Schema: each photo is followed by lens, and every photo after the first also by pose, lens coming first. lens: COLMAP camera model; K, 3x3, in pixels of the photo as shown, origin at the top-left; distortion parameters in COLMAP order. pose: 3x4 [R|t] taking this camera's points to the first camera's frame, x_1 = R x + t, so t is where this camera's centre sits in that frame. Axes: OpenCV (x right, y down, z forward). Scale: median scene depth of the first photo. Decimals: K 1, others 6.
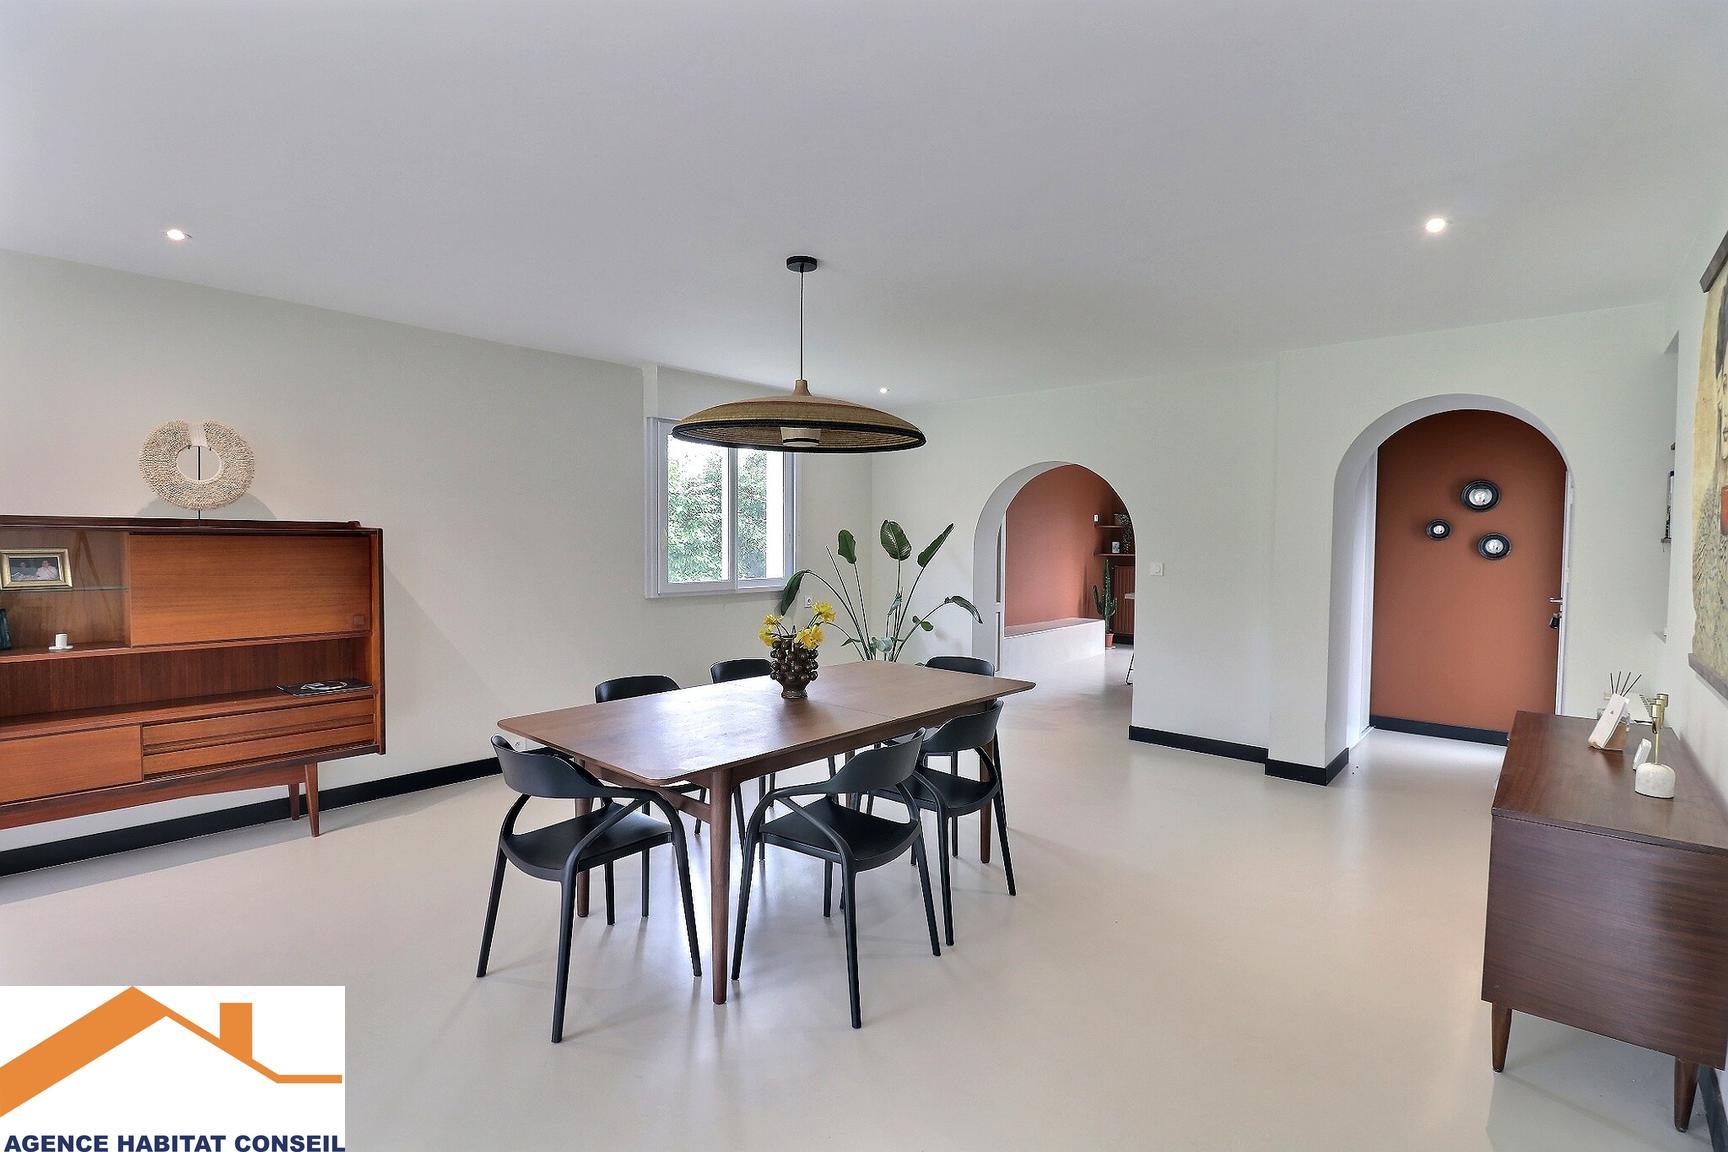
lens RADIAL K [[823.4, 0, 865.3], [0, 823.4, 575.6], [0, 0, 1]] dist [0.003484, 0.000292]
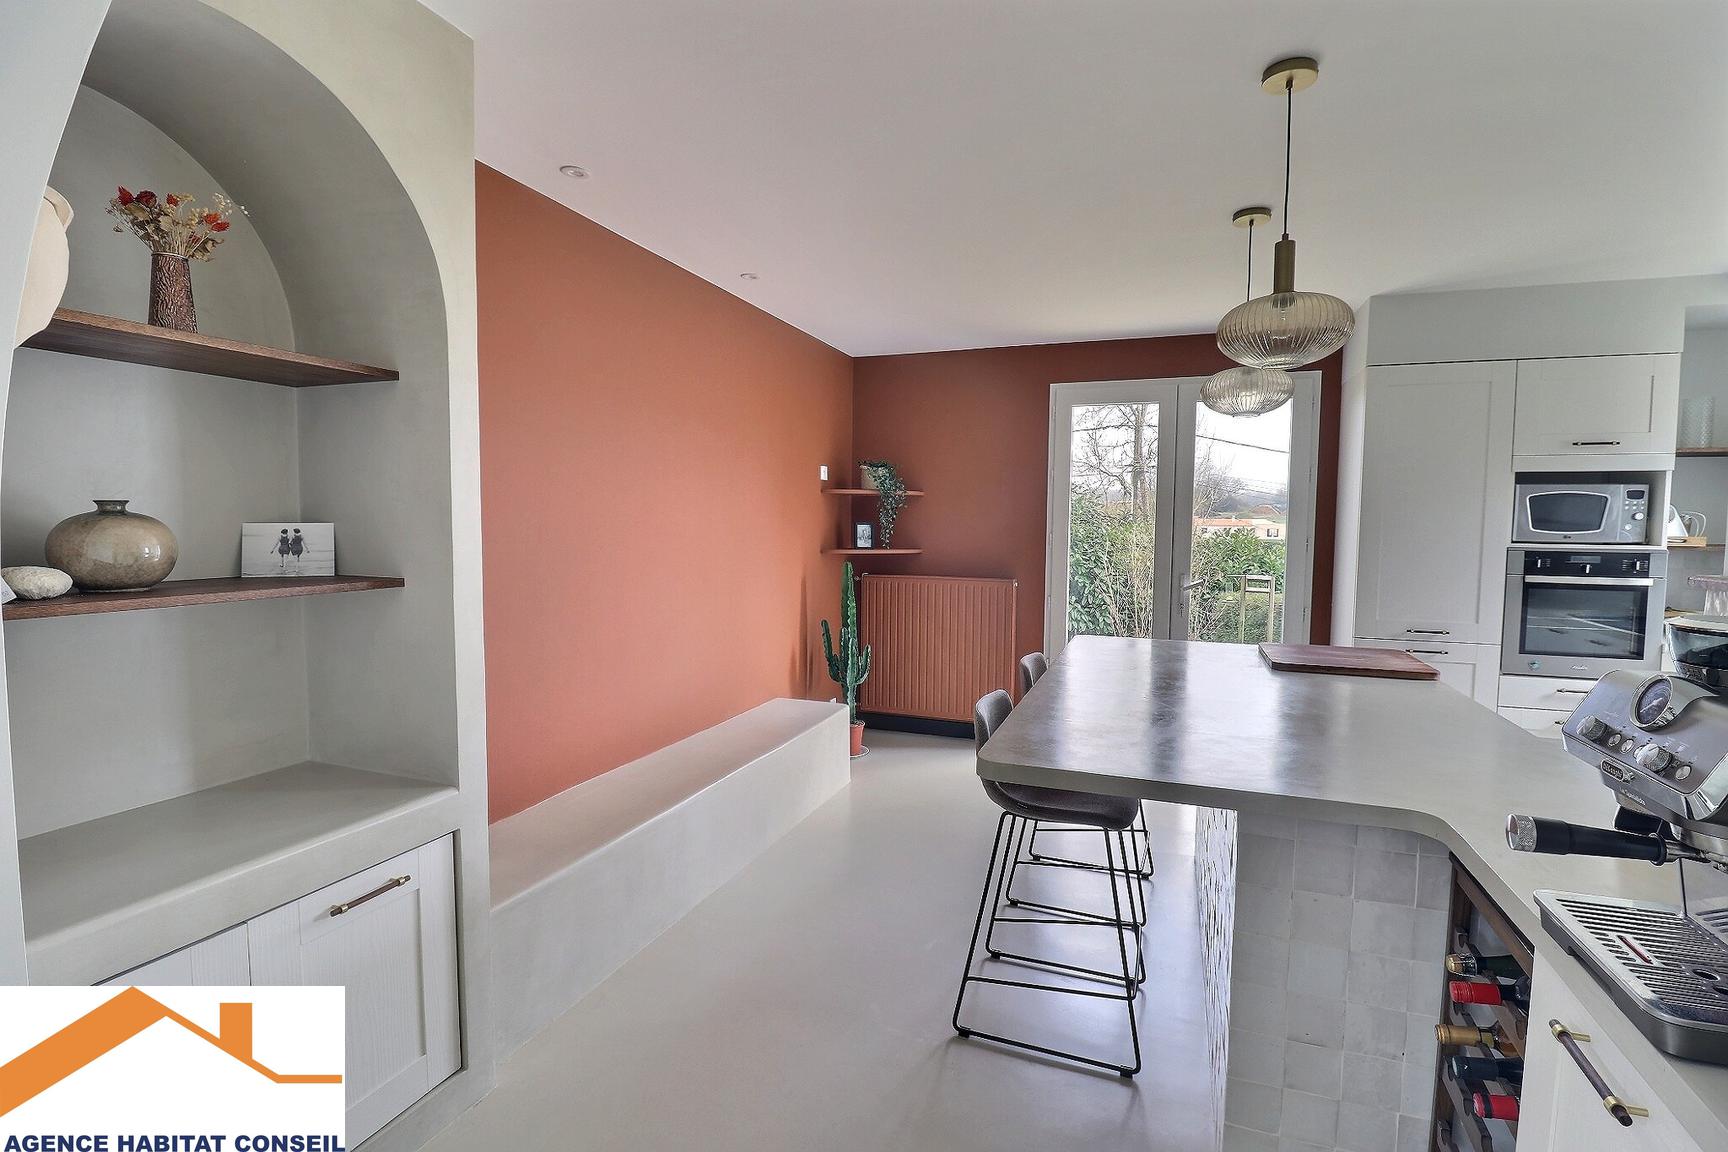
lens RADIAL K [[823.4, 0, 865.4], [0, 823.4, 573.5], [0, 0, 1]] dist [0.003484, 0.000292]
pose [[0.939790, -0.031108, 0.340334, 0.143861], [0.021433, 0.999253, 0.032153, -0.028198], [-0.341080, -0.022923, 0.939755, 0.558091]]
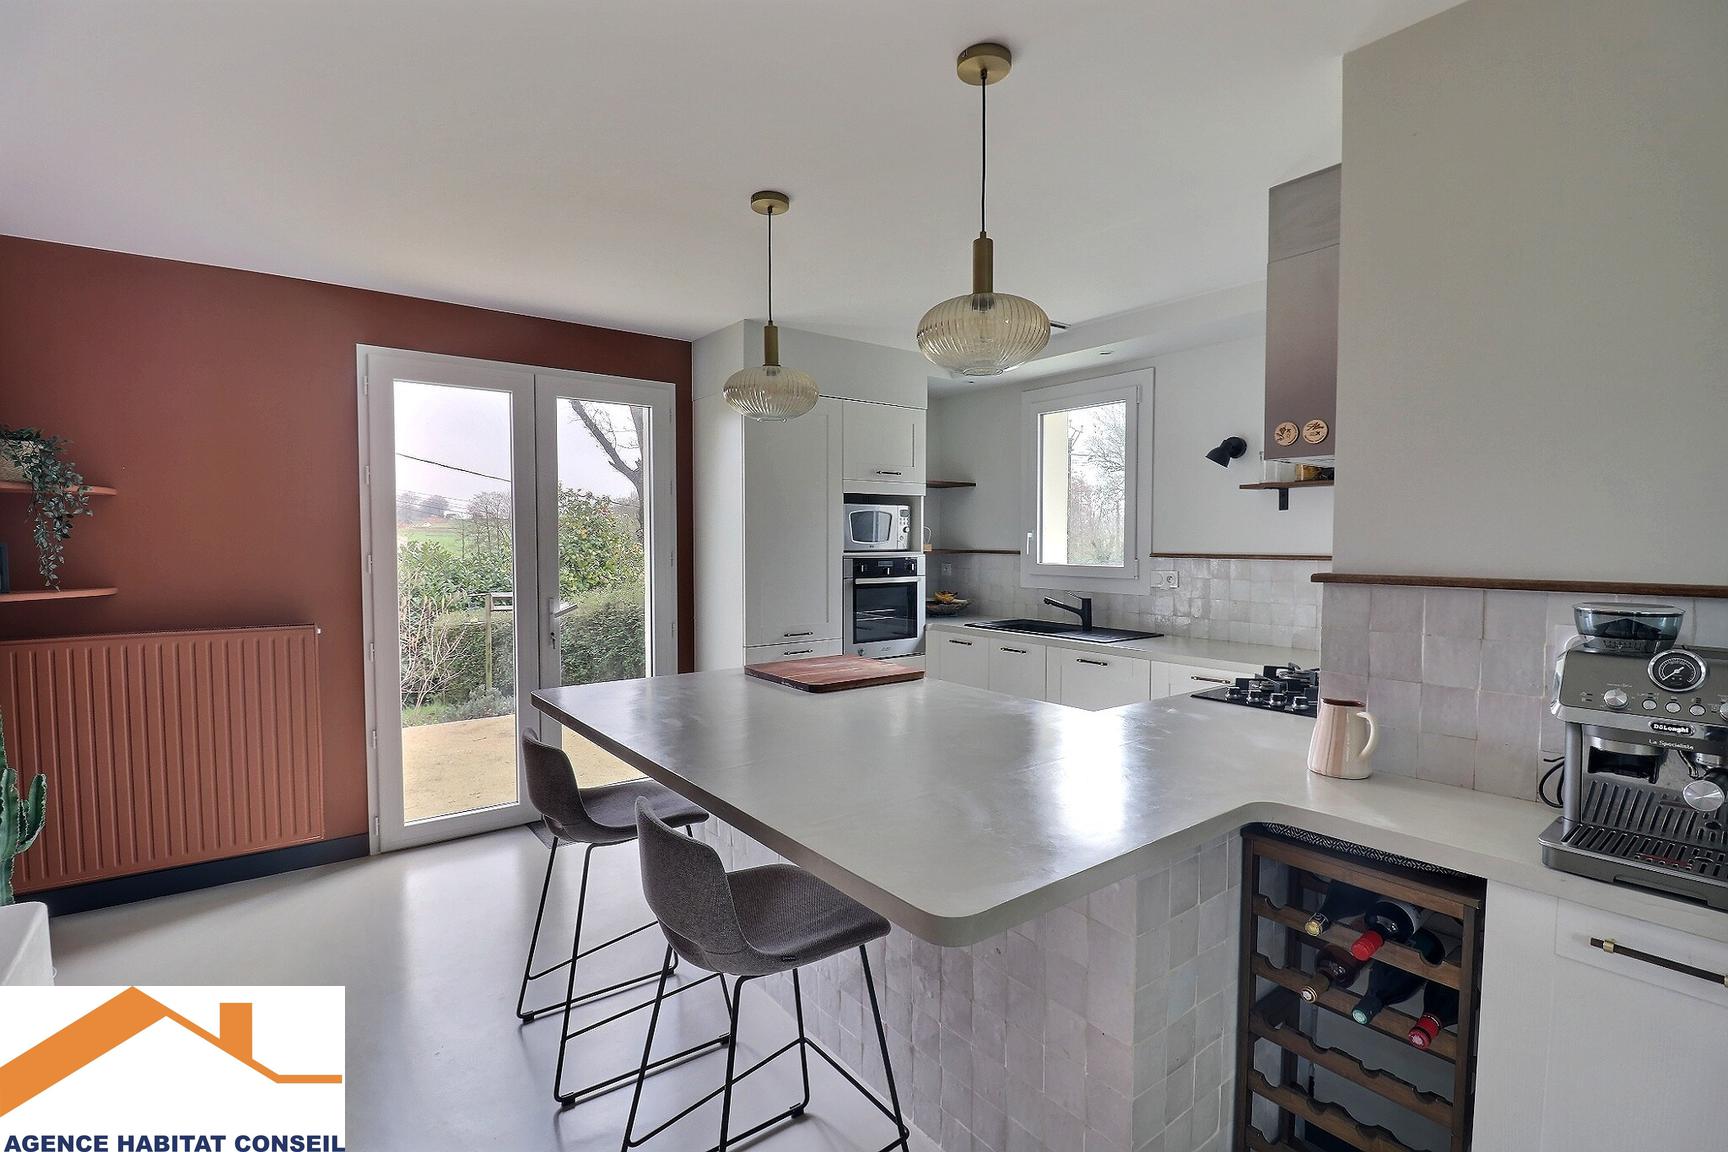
lens RADIAL K [[823.4, 0, 867.2], [0, 823.4, 581.3], [0, 0, 1]] dist [0.003484, 0.000292]
pose [[0.210383, -0.070162, 0.975098, 0.117687], [0.043225, 0.997114, 0.062420, -0.034670], [-0.976663, 0.029017, 0.212808, 0.689412]]
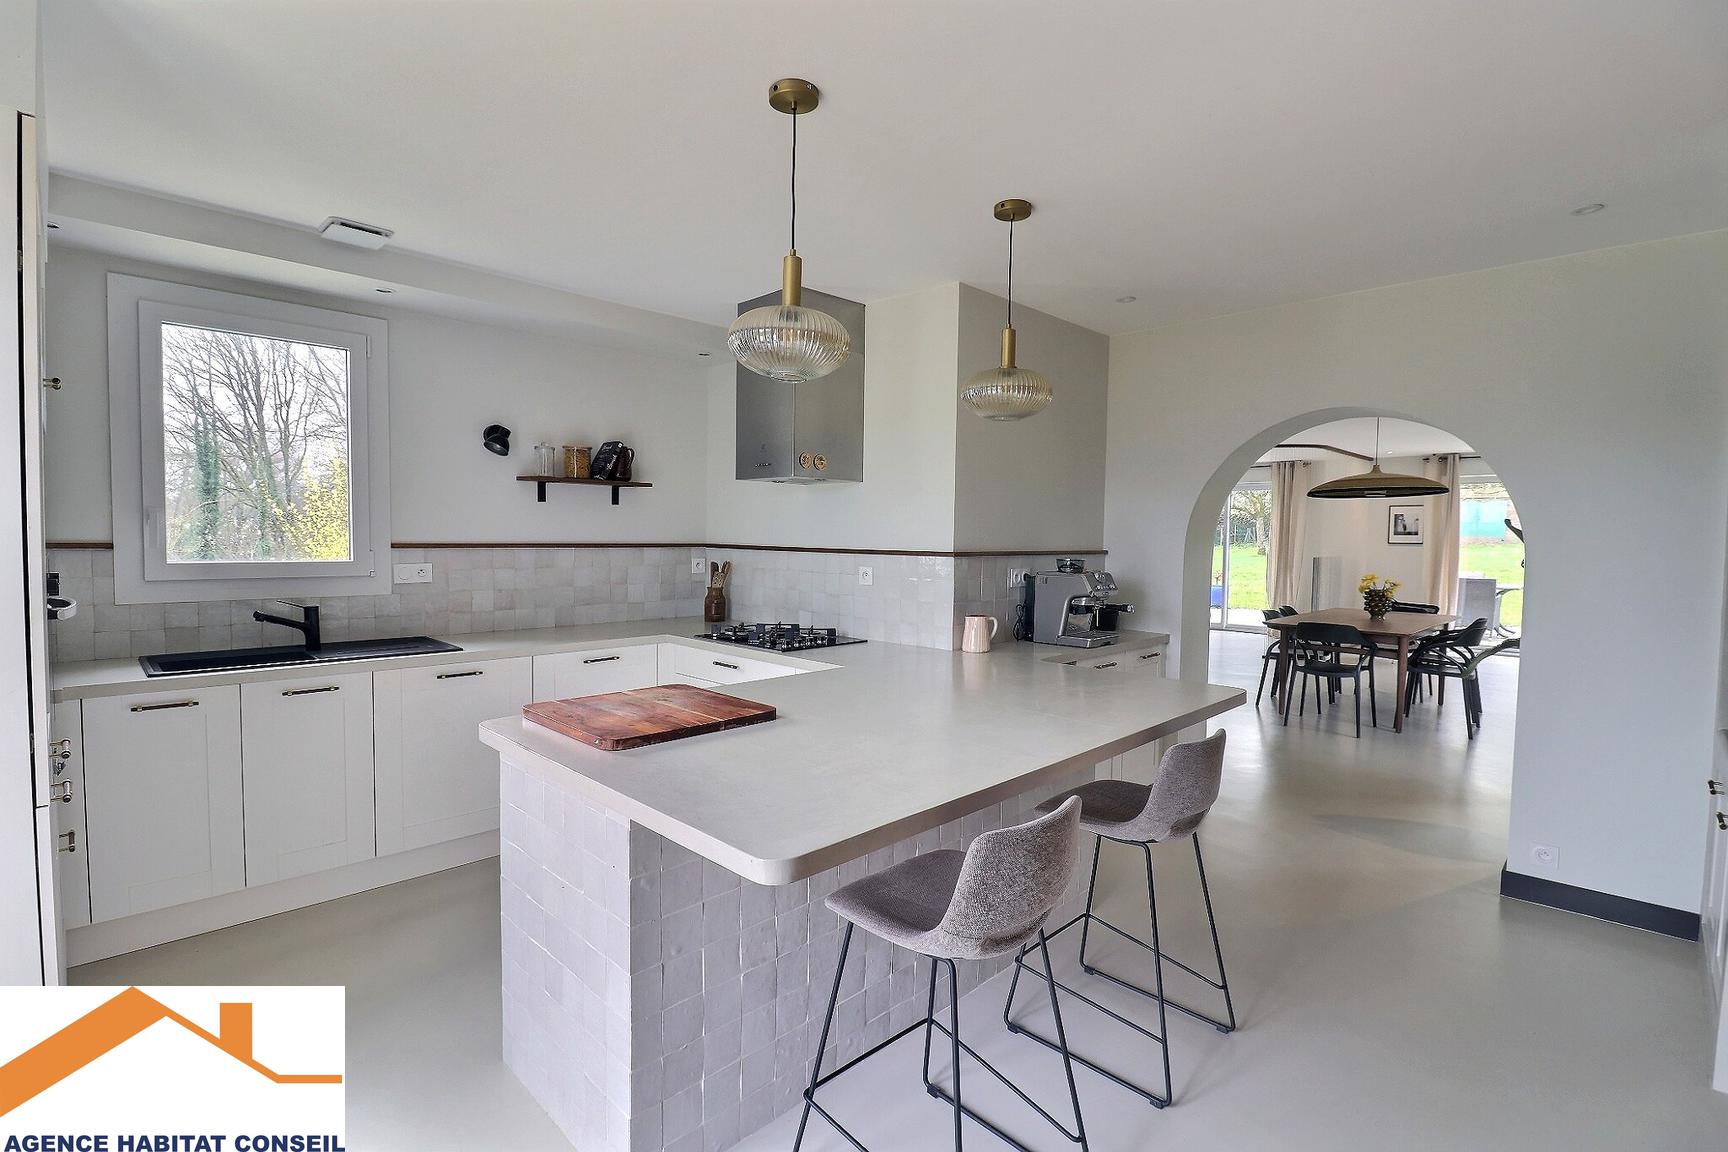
lens RADIAL K [[823.4, 0, 863.1], [0, 823.4, 574.4], [0, 0, 1]] dist [0.003484, 0.000292]
pose [[-0.997902, -0.034438, 0.054832, 0.273592], [-0.029437, 0.995548, 0.089539, -0.038926], [-0.057671, 0.087737, -0.994473, 0.892112]]
